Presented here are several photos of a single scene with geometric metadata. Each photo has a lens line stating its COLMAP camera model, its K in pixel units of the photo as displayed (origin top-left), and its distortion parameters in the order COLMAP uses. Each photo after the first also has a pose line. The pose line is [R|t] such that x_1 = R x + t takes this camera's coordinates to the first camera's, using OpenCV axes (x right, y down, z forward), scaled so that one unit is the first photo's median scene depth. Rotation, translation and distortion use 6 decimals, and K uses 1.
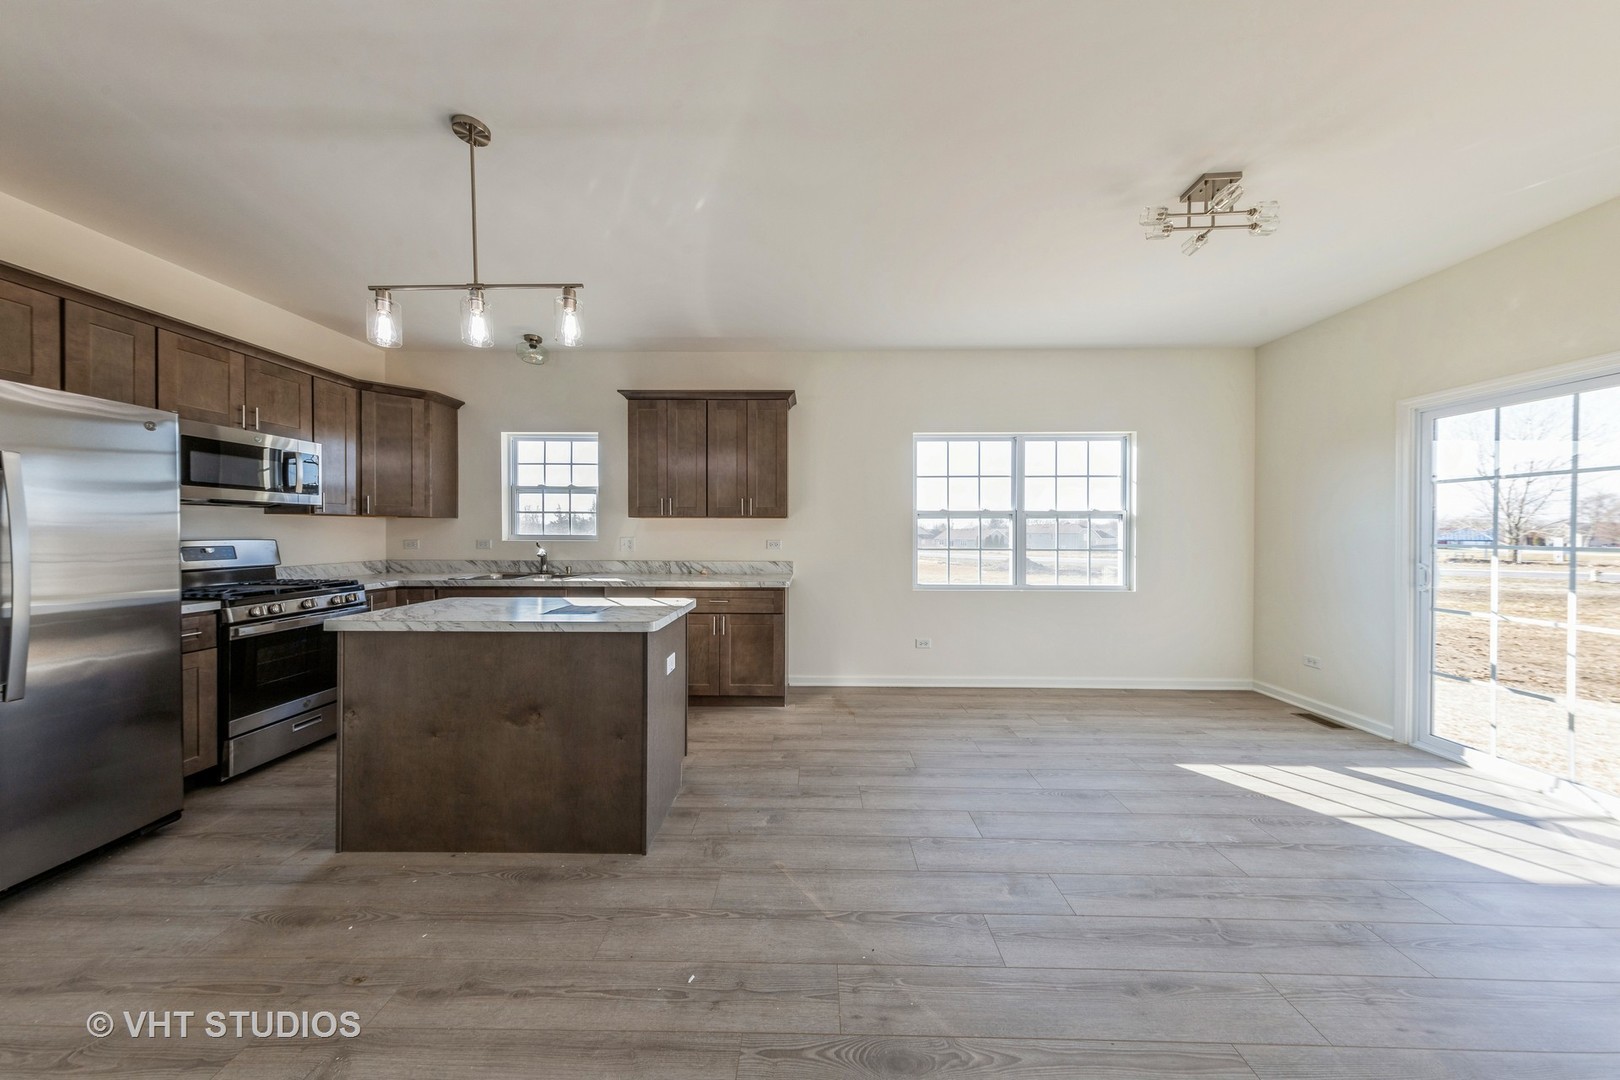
lens RADIAL K [[509.6, 0, 807.7], [0, 509.6, 529.3], [0, 0, 1]] dist [0.000442, 0.000028]
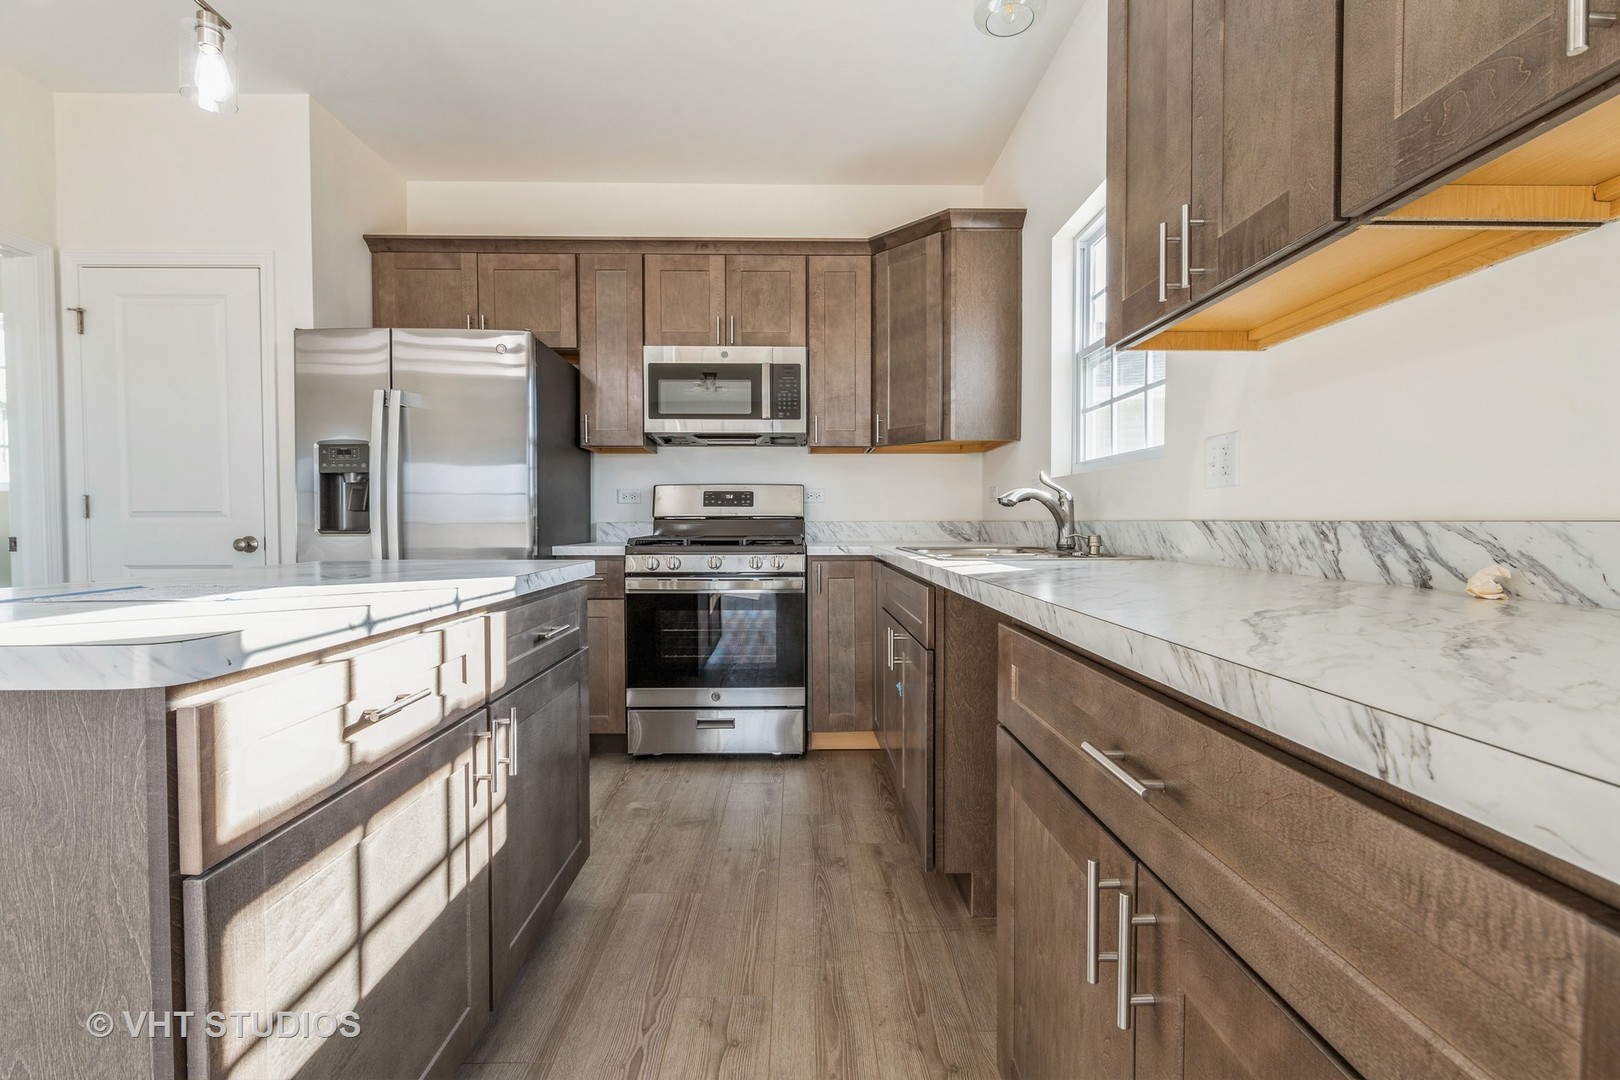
lens RADIAL K [[708.3, 0, 810.0], [0, 708.3, 540.0], [0, 0, 1]] dist [0.000414, 0.000019]
pose [[0.032363, 0.022207, -0.999229, 0.042647], [0.004601, 0.999739, 0.022367, 0.085145], [0.999466, -0.005321, 0.032252, 1.037049]]
